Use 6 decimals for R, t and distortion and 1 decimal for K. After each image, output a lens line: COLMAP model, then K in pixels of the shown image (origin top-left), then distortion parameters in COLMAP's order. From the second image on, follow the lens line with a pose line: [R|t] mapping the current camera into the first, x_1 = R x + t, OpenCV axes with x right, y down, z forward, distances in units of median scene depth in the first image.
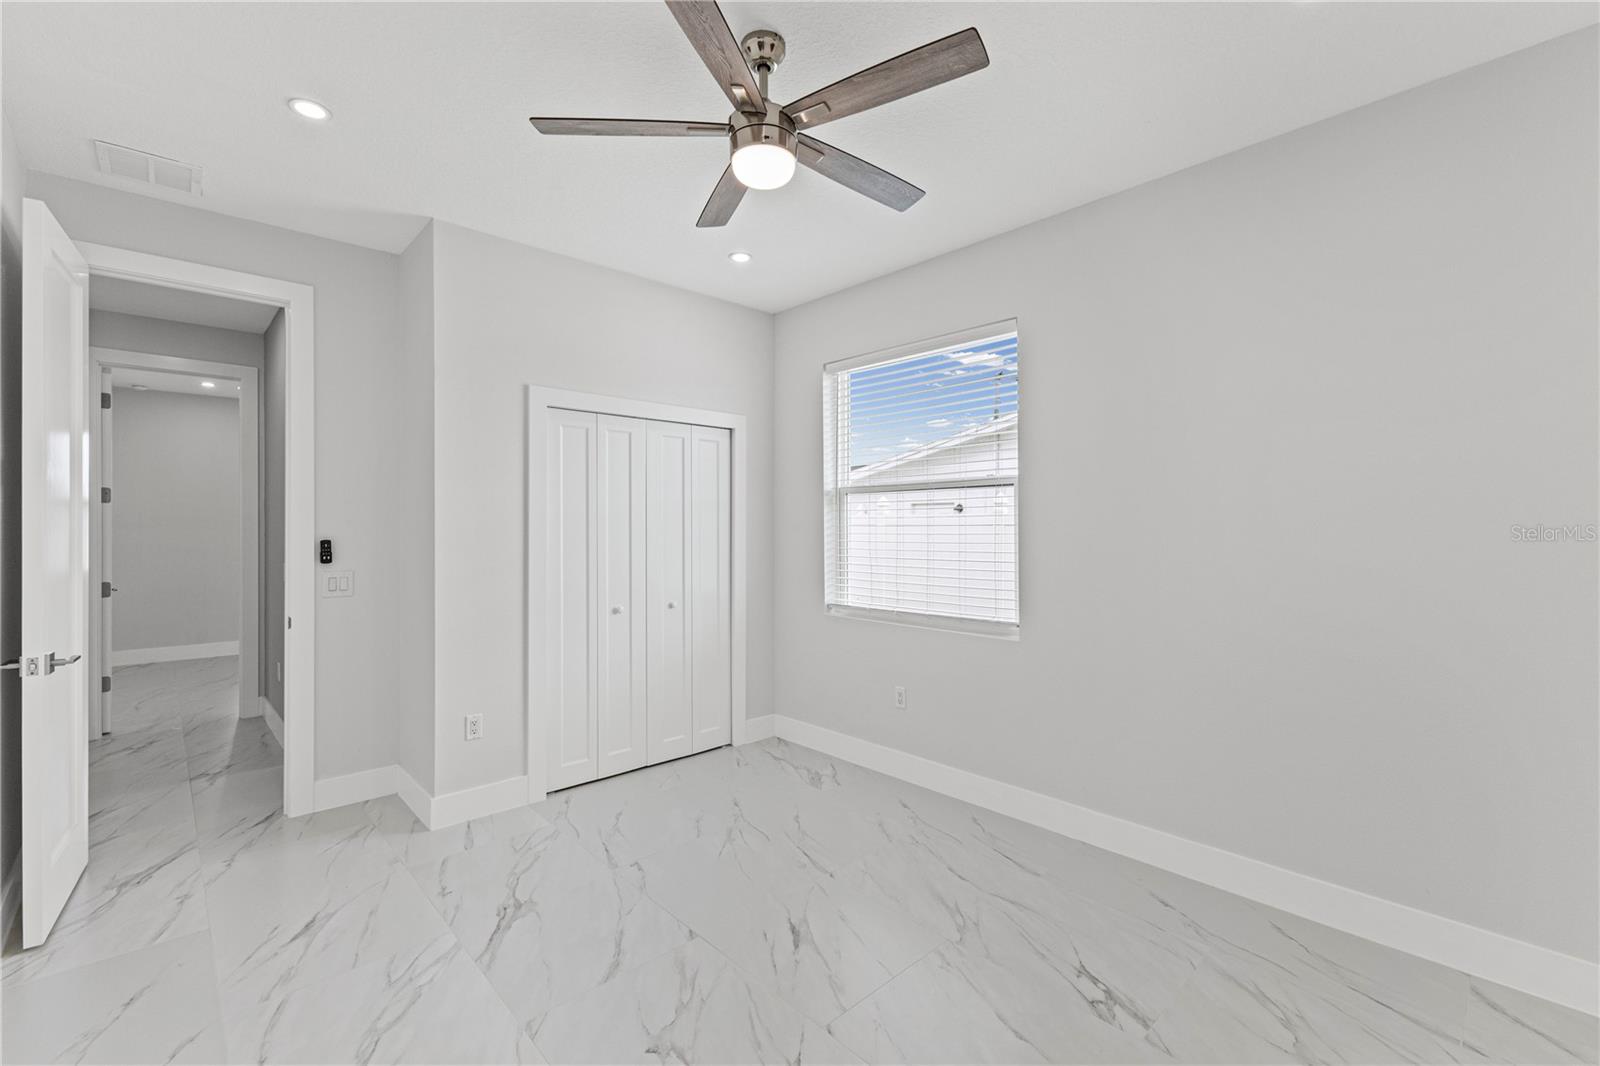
lens RADIAL K [[699.5, 0, 804.1], [0, 699.5, 522.4], [0, 0, 1]] dist [0.012693, -0.001032]
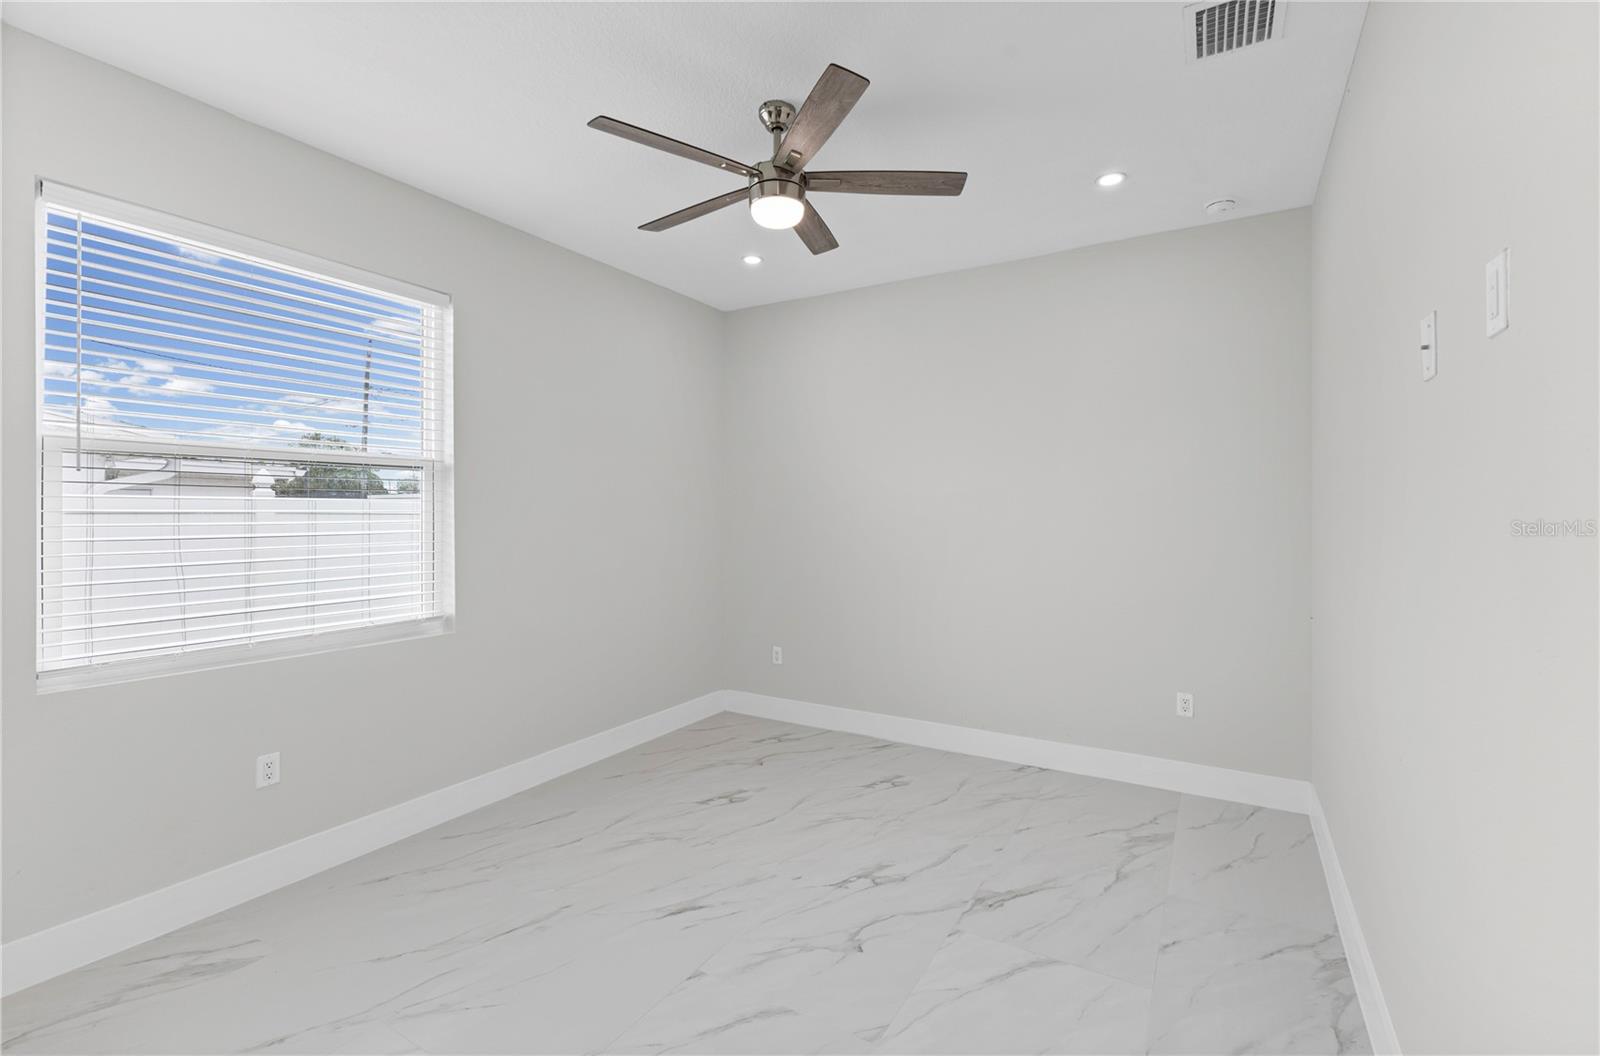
lens RADIAL K [[699.5, 0, 803.0], [0, 699.5, 524.6], [0, 0, 1]] dist [0.012693, -0.001032]
pose [[-0.284646, -0.012700, 0.958548, -0.772979], [-0.006396, 0.999915, 0.011348, 0.003557], [-0.958611, -0.002901, -0.284704, 0.831770]]
